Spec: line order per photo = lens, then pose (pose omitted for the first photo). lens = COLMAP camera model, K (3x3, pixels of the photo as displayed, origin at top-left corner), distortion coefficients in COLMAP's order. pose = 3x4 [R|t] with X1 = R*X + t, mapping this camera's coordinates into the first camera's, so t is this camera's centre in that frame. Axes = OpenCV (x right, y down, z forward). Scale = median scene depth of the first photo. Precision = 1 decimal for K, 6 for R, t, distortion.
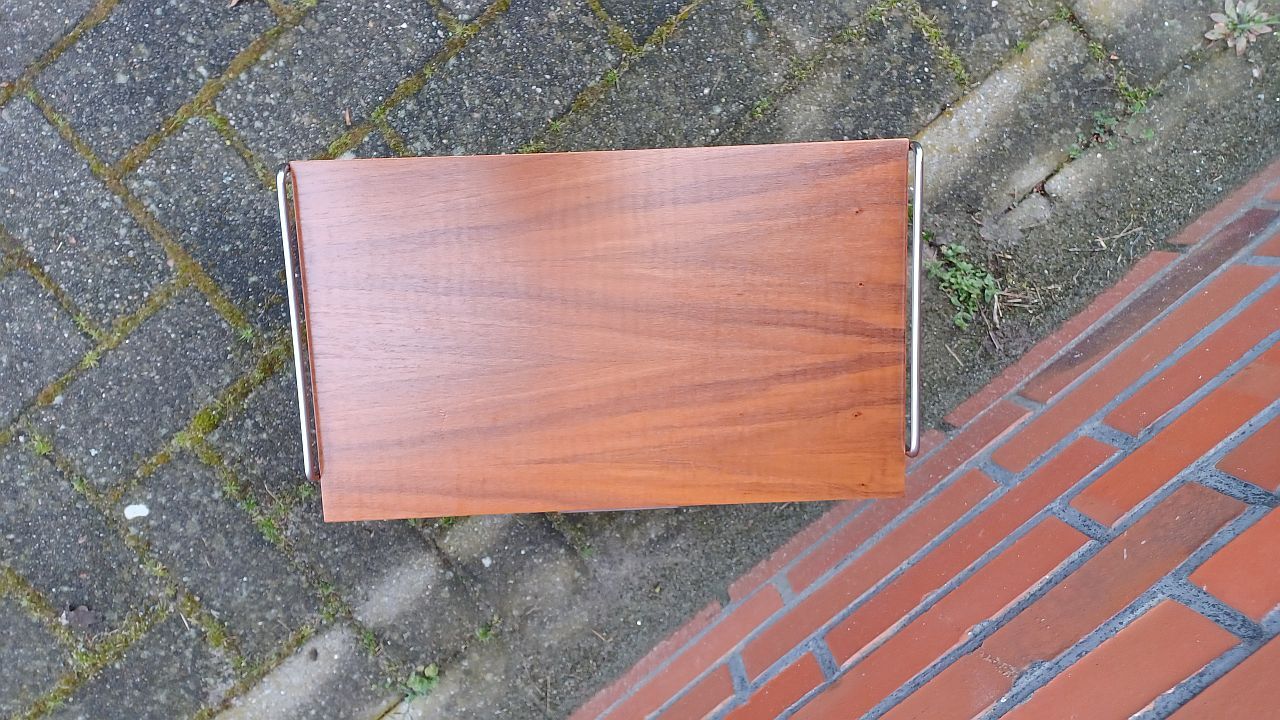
lens RADIAL K [[904.7, 0, 640.0], [0, 904.7, 360.0], [0, 0, 1]] dist [0.108631, -0.184445]
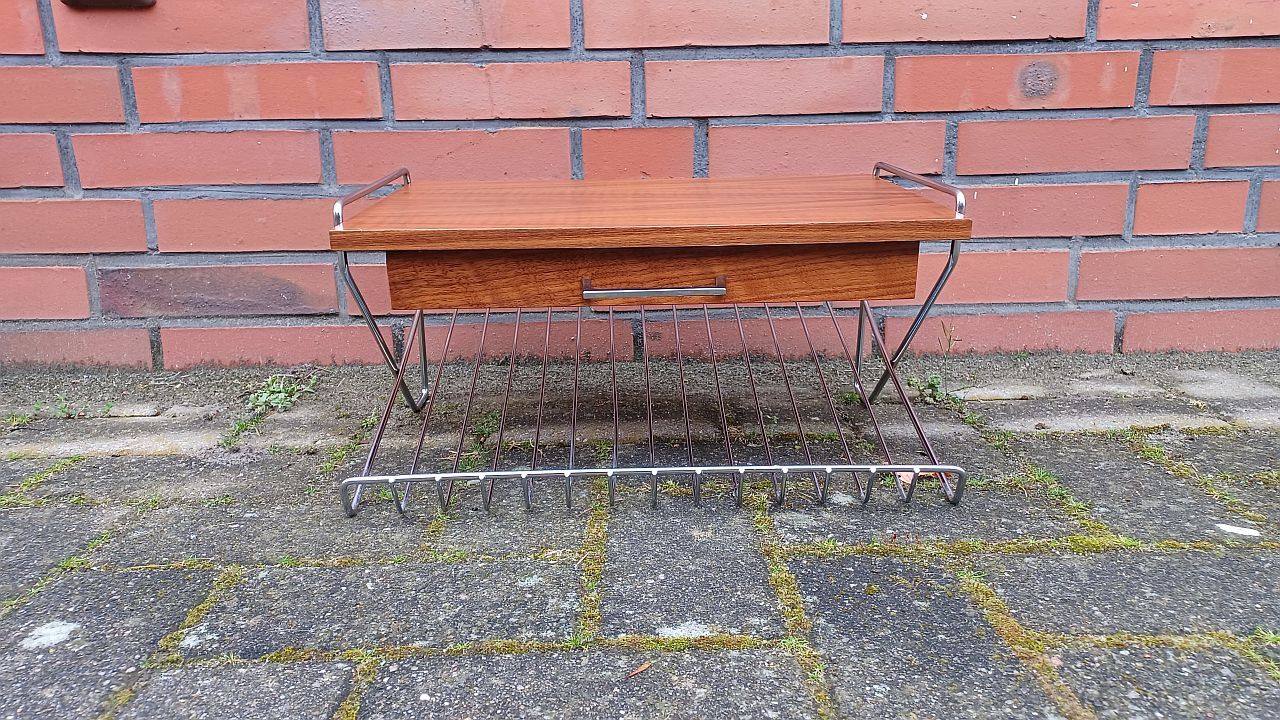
lens RADIAL K [[920.3, 0, 633.4], [0, 920.3, 347.8], [0, 0, 1]] dist [0.063382, -0.079022]
pose [[-0.779636, -0.145196, 0.609168, -0.626219], [0.620961, -0.305194, 0.721986, -0.596518], [0.081085, 0.941156, 0.328101, 0.634919]]
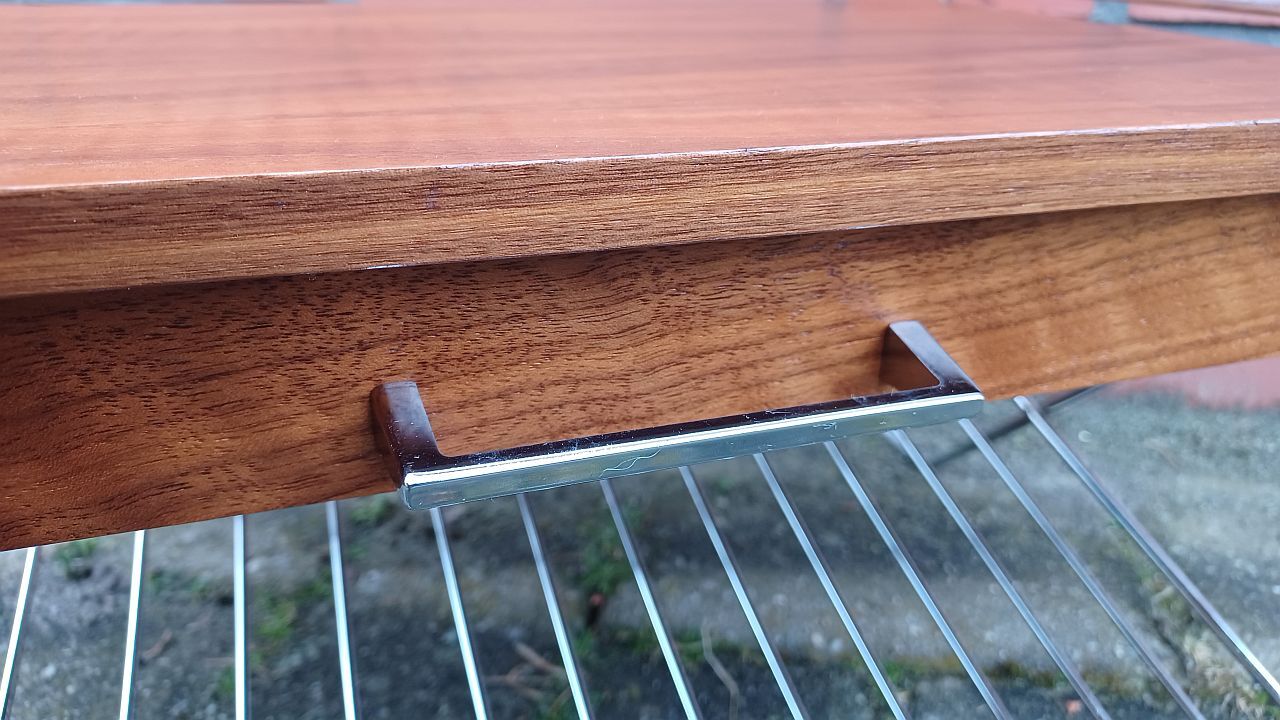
lens RADIAL K [[953.7, 0, 634.5], [0, 953.7, 354.6], [0, 0, 1]] dist [-0.002801, 0.001054]
pose [[-0.932109, -0.139088, 0.334404, -0.226228], [0.360788, -0.437364, 0.823738, -0.184271], [0.031684, 0.888463, 0.457853, 0.741244]]
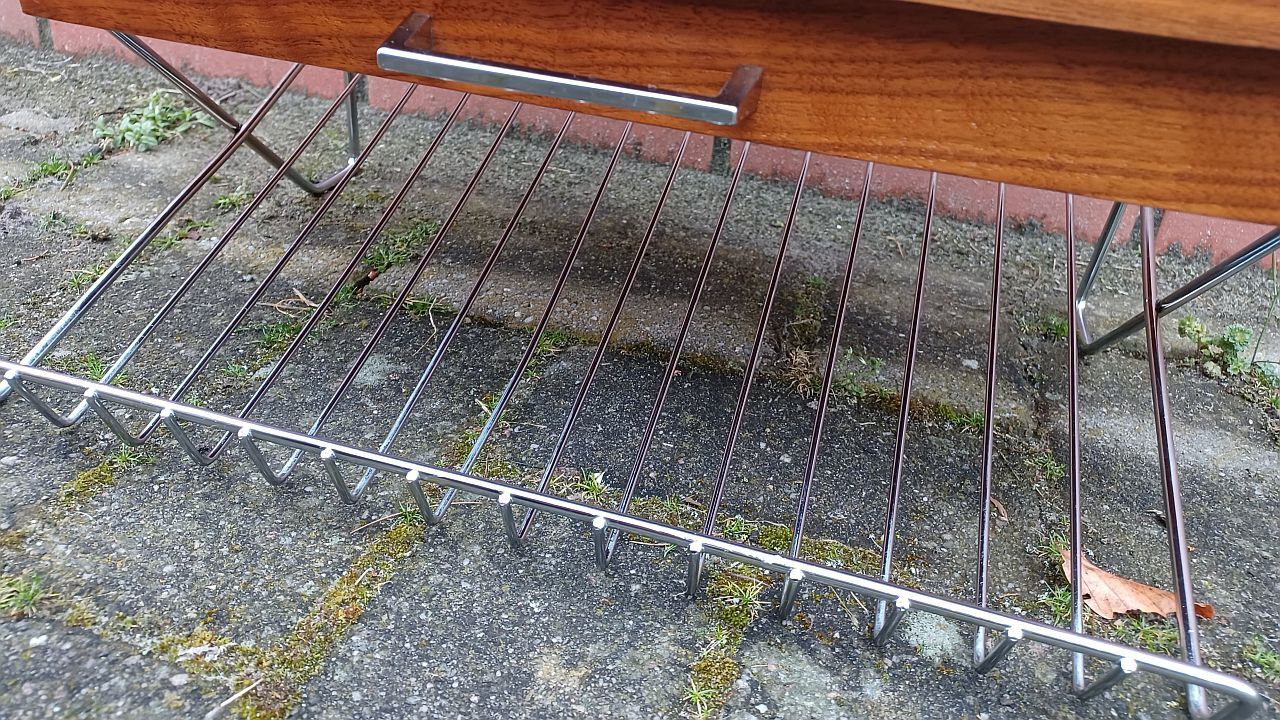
lens RADIAL K [[933.9, 0, 635.8], [0, 933.9, 356.5], [0, 0, 1]] dist [0.016679, -0.000680]
pose [[-0.573305, -0.473096, 0.668956, -0.426371], [0.819329, -0.326346, 0.471380, -0.179622], [-0.004697, 0.818339, 0.574717, 0.741491]]
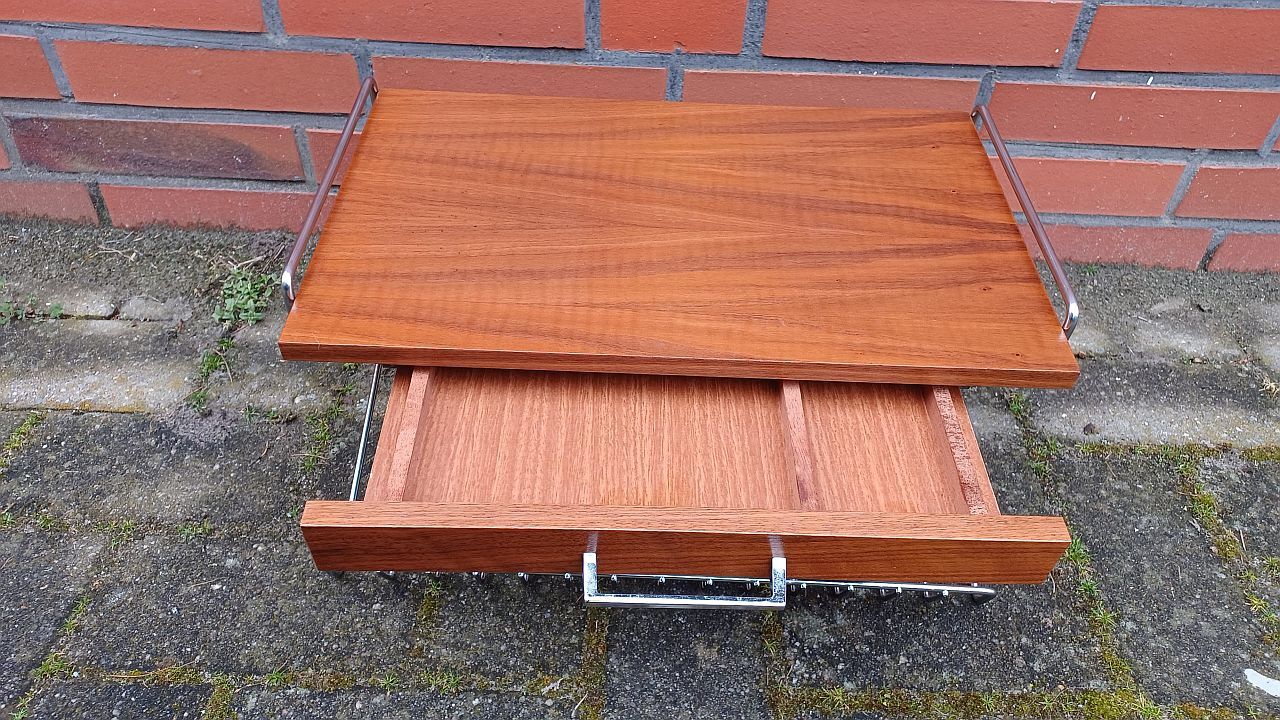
lens RADIAL K [[929.3, 0, 634.4], [0, 929.3, 346.6], [0, 0, 1]] dist [0.009174, 0.012133]
pose [[-0.758228, -0.461902, 0.460149, -0.422155], [0.651166, -0.571956, 0.498848, -0.337189], [0.032766, 0.677874, 0.734447, 0.346937]]
